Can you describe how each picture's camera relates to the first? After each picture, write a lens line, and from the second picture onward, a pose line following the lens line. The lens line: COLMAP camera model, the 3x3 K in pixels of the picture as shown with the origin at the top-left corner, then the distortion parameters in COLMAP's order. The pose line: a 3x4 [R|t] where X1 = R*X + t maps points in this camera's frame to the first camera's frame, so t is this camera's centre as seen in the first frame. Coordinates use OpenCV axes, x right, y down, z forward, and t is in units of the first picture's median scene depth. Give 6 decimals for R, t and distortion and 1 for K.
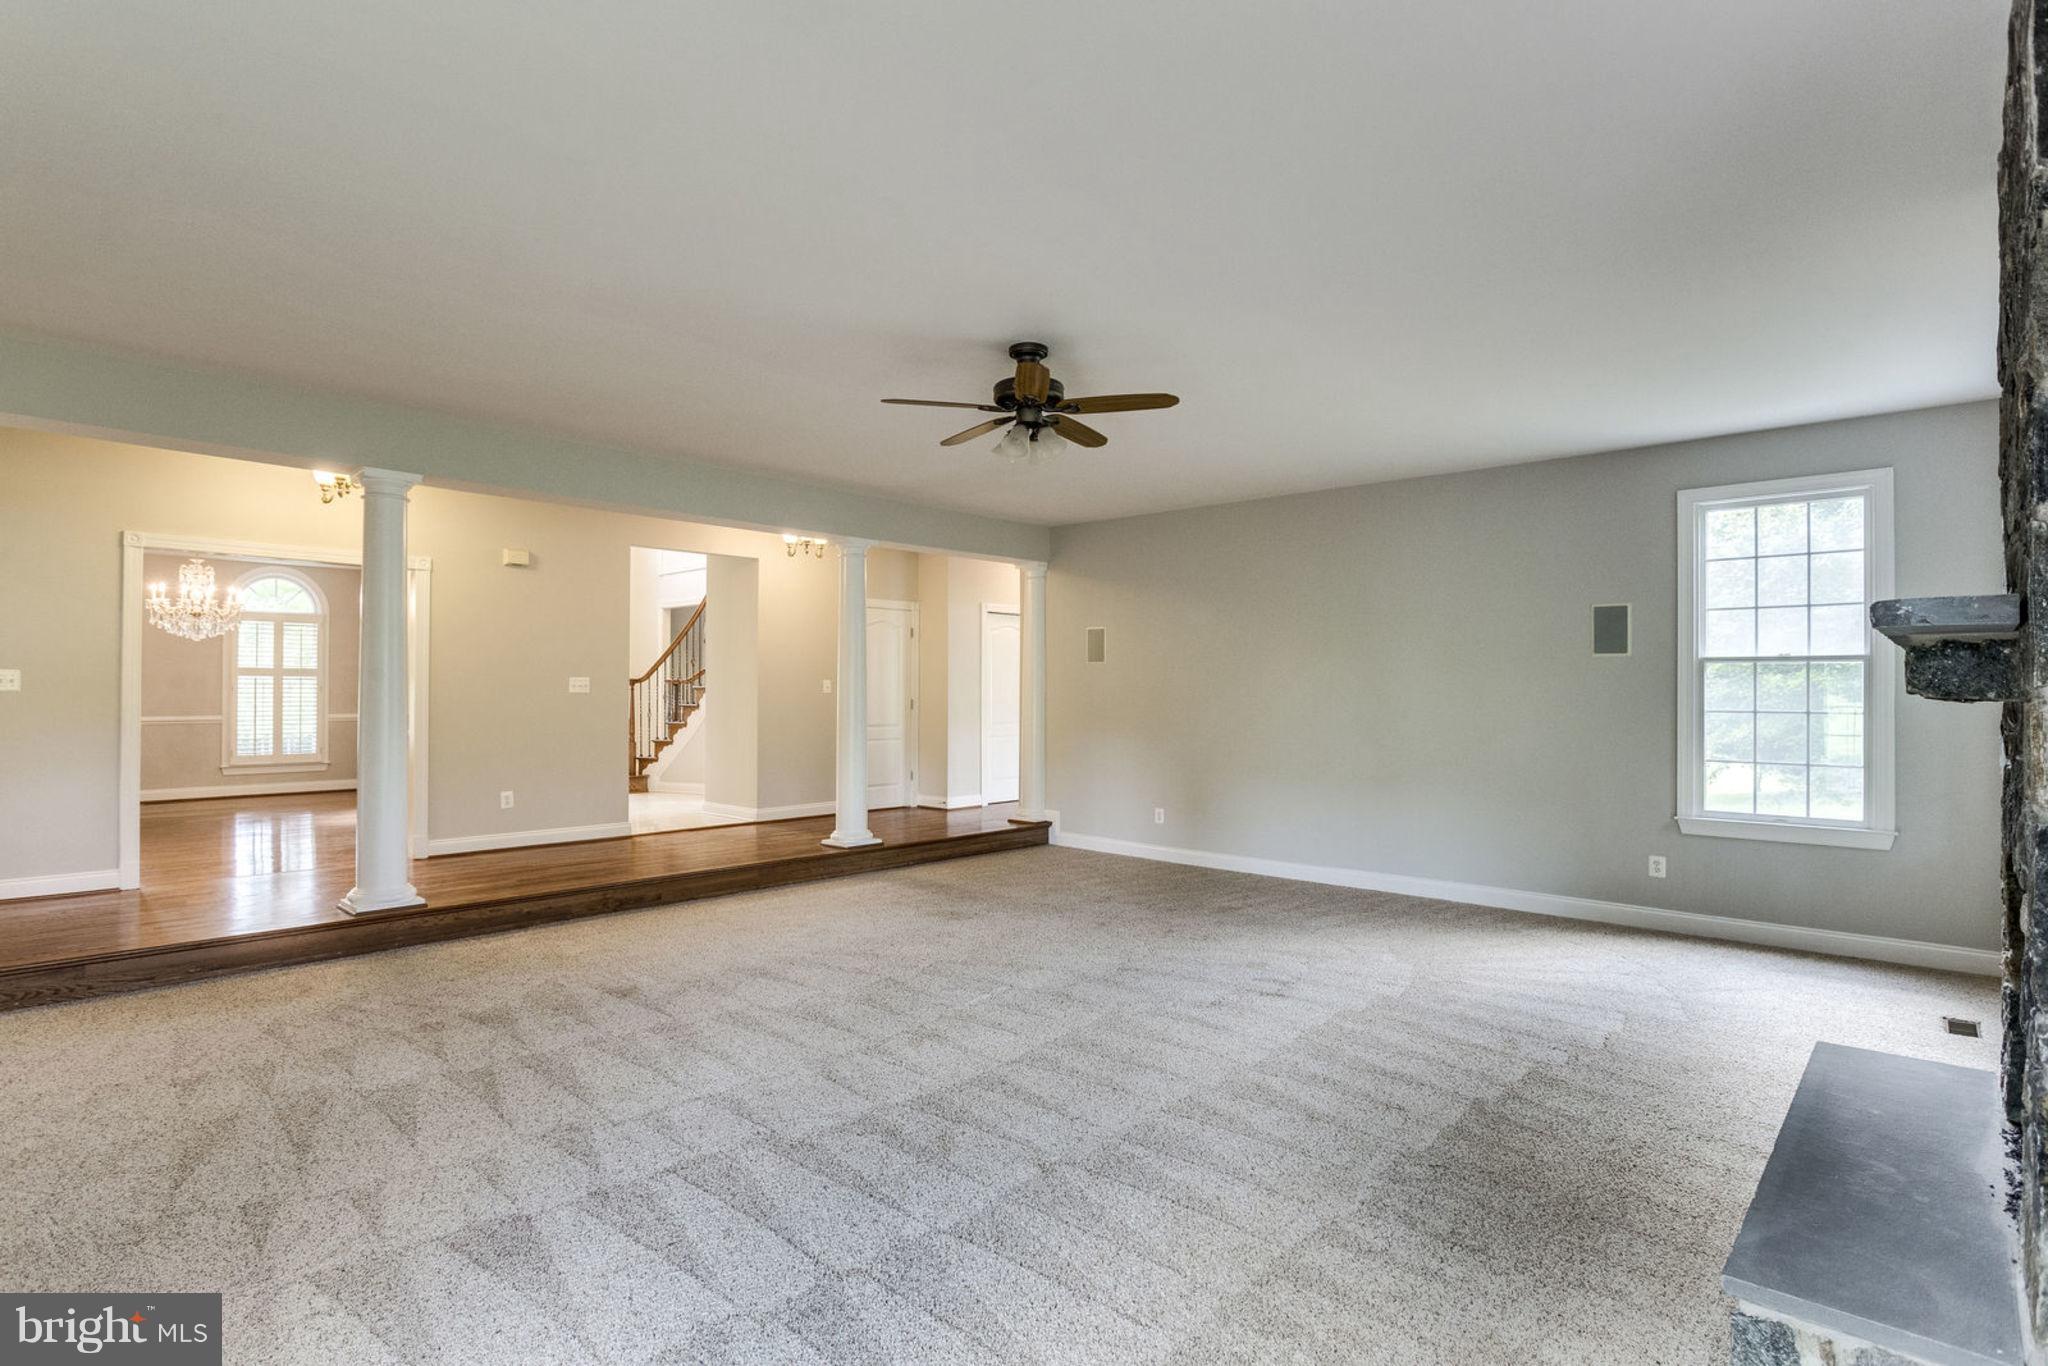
lens RADIAL K [[997.8, 0, 1014.8], [0, 997.8, 693.0], [0, 0, 1]] dist [0.024910, 0.000426]
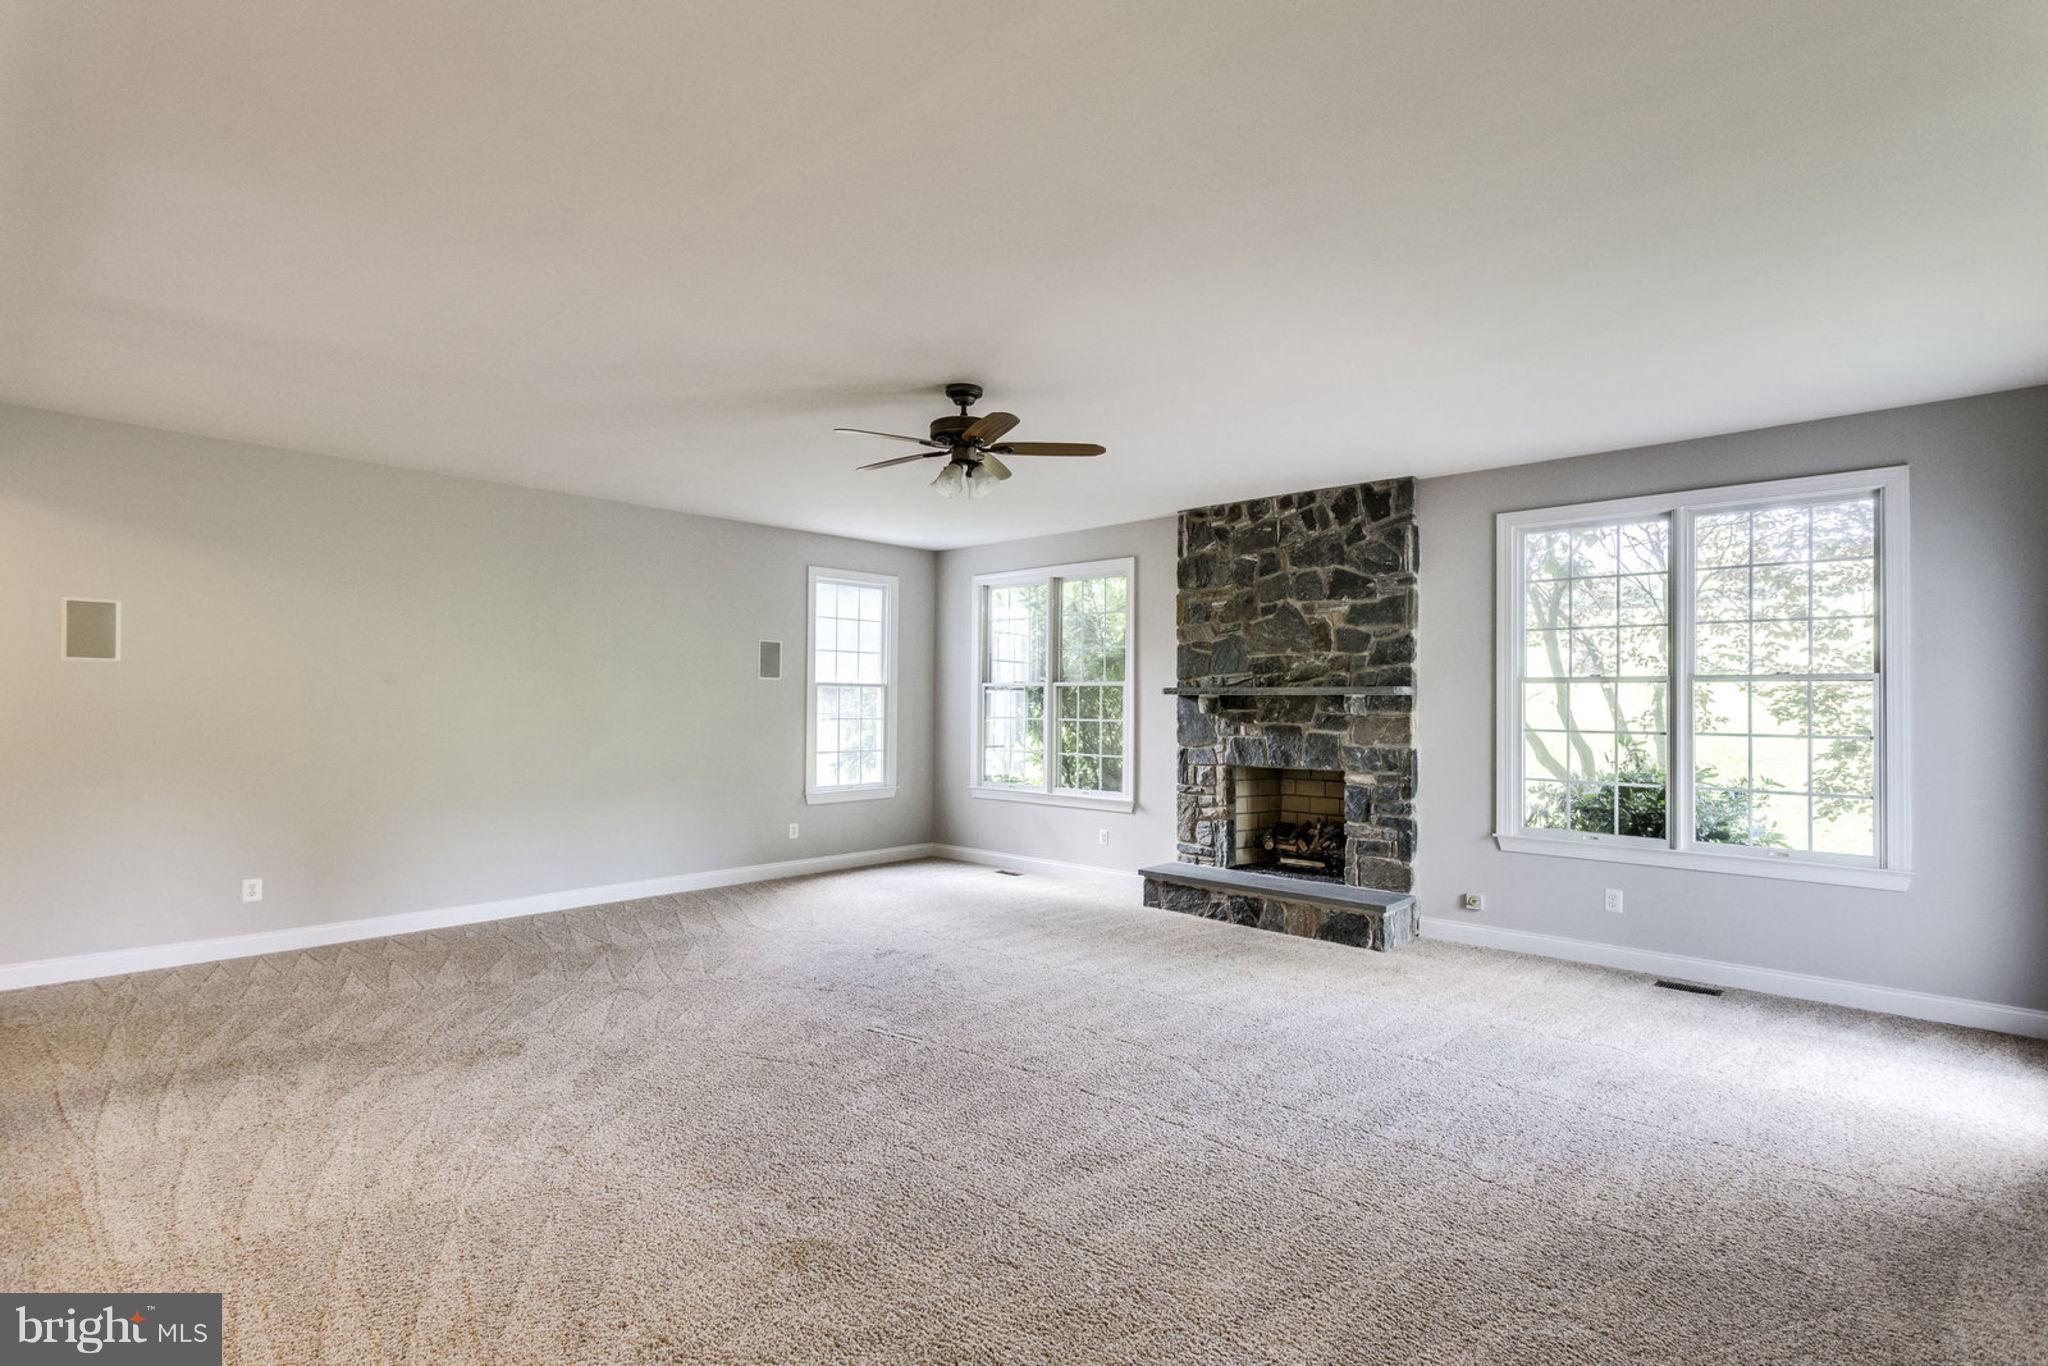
lens RADIAL K [[997.8, 0, 1014.8], [0, 997.8, 693.0], [0, 0, 1]] dist [0.024910, 0.000426]
pose [[0.018858, 0.011544, 0.999756, -0.748003], [-0.000476, 0.999933, -0.011537, -0.003008], [-0.999822, -0.000259, 0.018862, 0.673701]]
